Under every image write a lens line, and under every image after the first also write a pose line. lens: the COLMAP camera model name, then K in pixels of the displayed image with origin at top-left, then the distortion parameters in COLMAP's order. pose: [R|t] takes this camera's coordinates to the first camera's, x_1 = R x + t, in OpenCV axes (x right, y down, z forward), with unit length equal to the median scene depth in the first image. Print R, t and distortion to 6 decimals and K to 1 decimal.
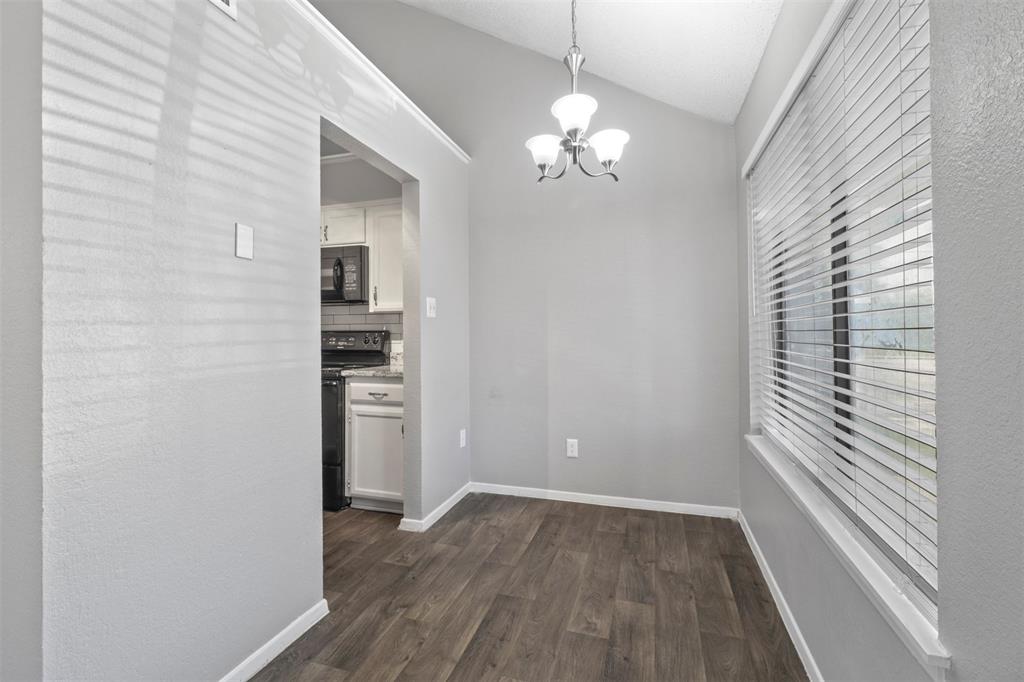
lens RADIAL K [[479.6, 0, 500.8], [0, 479.6, 329.7], [0, 0, 1]] dist [0.004522, -0.001559]
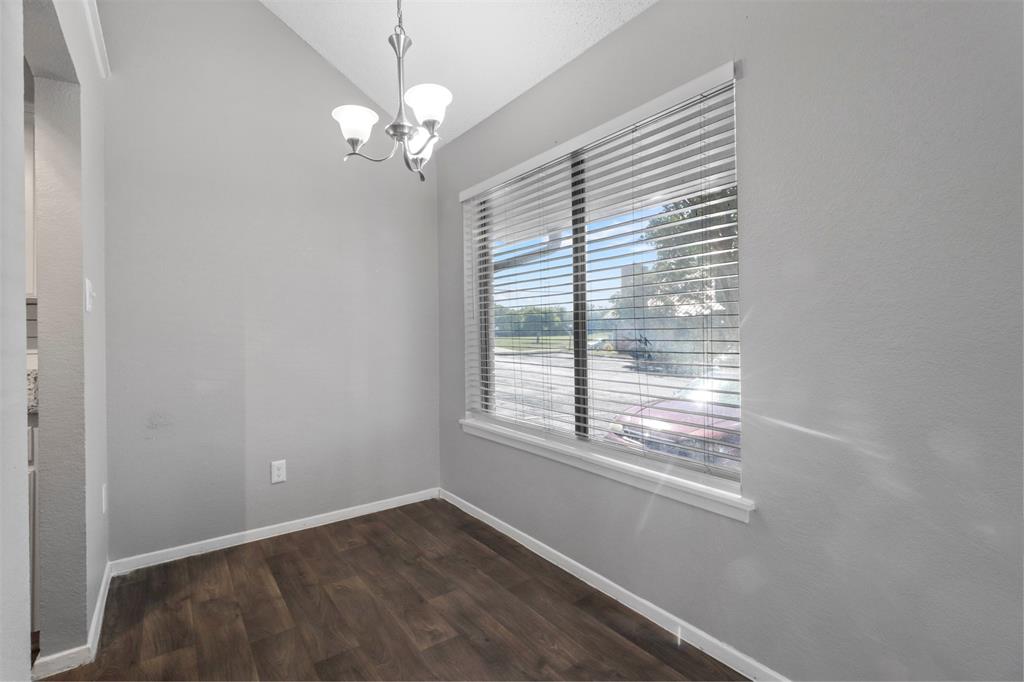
lens RADIAL K [[479.6, 0, 508.2], [0, 479.6, 338.4], [0, 0, 1]] dist [0.004522, -0.001559]
pose [[0.579701, -0.014733, 0.814696, -0.329834], [0.000103, 0.999838, 0.018008, -0.003376], [-0.814830, -0.010355, 0.579608, 0.200347]]
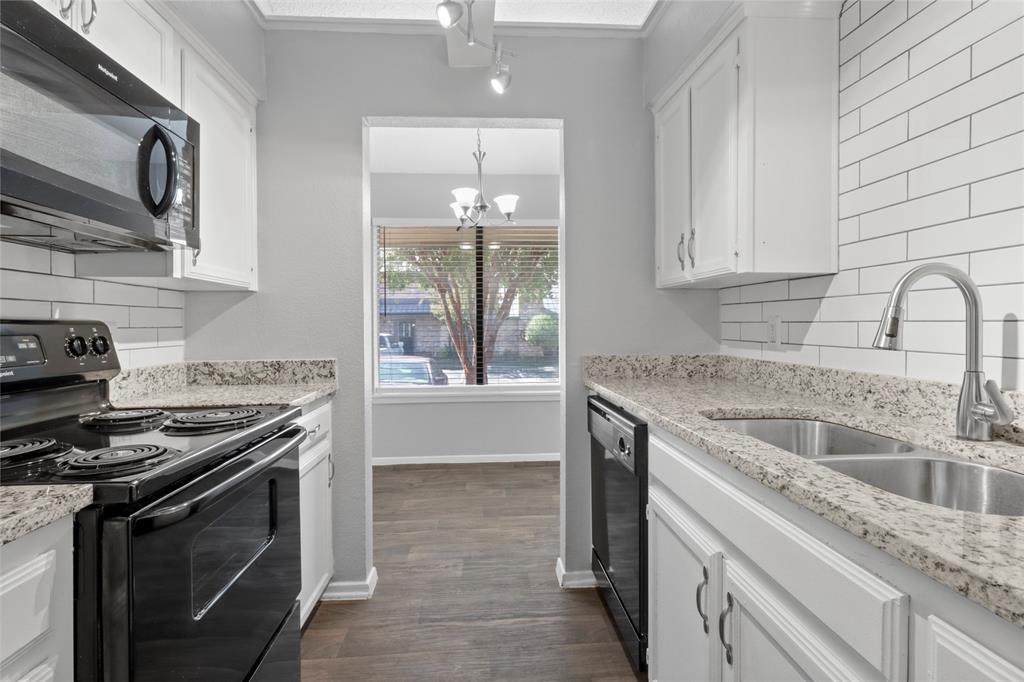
lens RADIAL K [[479.6, 0, 513.4], [0, 479.6, 334.5], [0, 0, 1]] dist [0.004522, -0.001559]
pose [[-0.397272, -0.009024, 0.917656, -0.922643], [0.000370, 0.999950, 0.009993, 0.012243], [-0.917701, 0.004309, -0.397249, 1.046280]]
